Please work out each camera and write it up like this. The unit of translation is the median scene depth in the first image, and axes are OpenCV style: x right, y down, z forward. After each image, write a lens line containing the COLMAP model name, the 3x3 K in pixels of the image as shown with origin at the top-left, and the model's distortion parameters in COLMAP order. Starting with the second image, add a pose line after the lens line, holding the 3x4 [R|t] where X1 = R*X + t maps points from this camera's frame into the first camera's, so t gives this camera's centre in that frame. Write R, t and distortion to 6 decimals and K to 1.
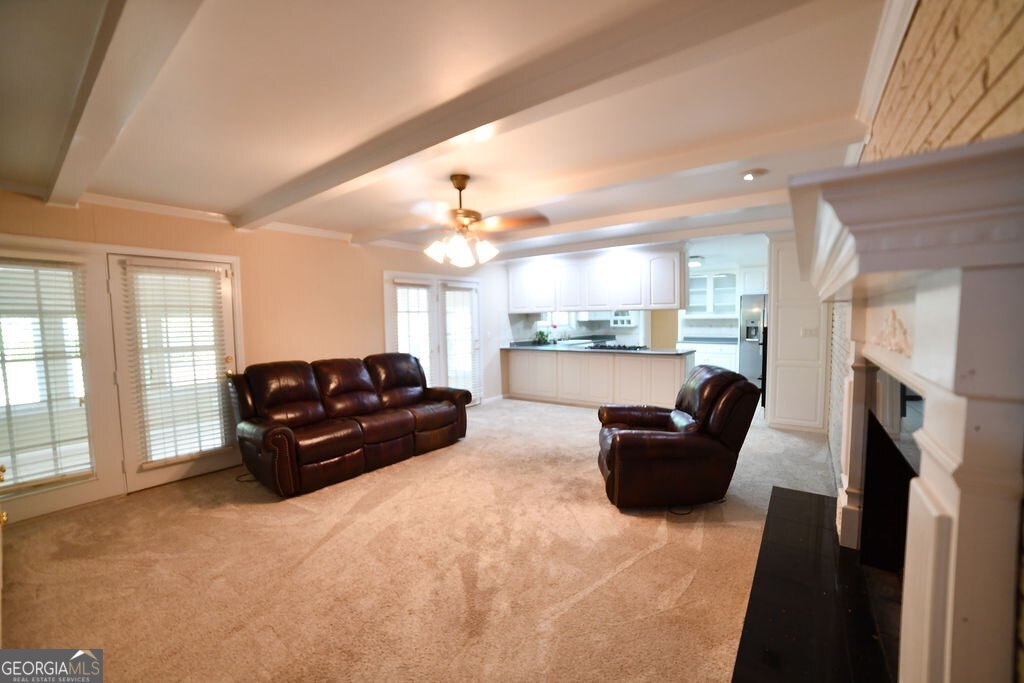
lens RADIAL K [[414.1, 0, 514.7], [0, 414.1, 338.3], [0, 0, 1]] dist [-0.094603, 0.036132]
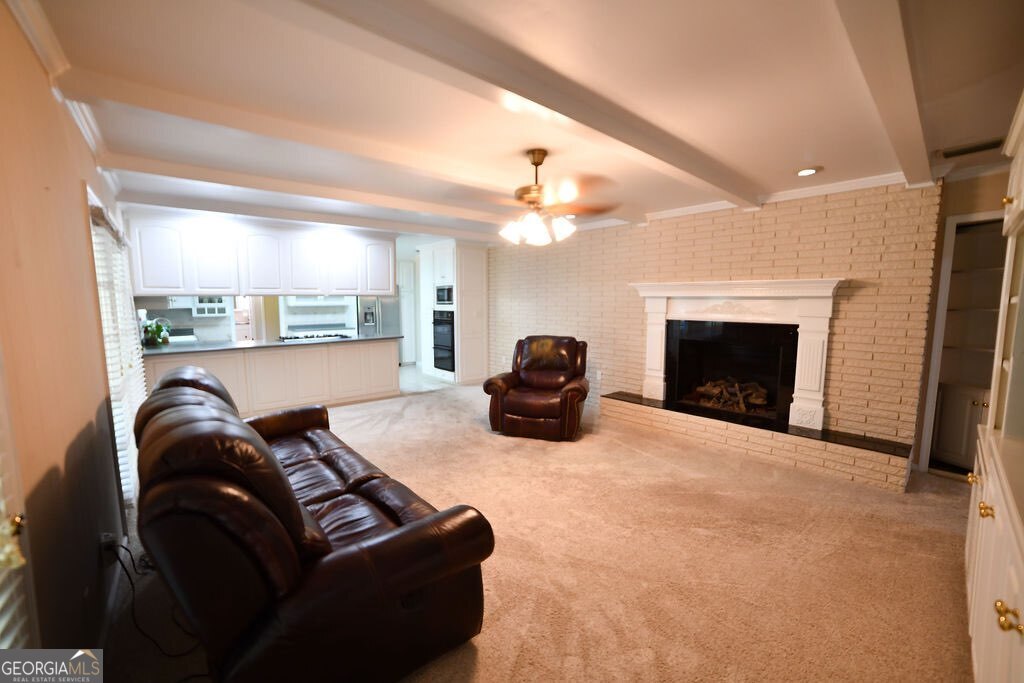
lens RADIAL K [[414.1, 0, 514.7], [0, 414.1, 338.3], [0, 0, 1]] dist [-0.094603, 0.036132]
pose [[0.208299, -0.070837, 0.975497, -0.508875], [0.047189, 0.996940, 0.062318, -0.009932], [-0.976926, 0.033052, 0.211005, 0.397126]]
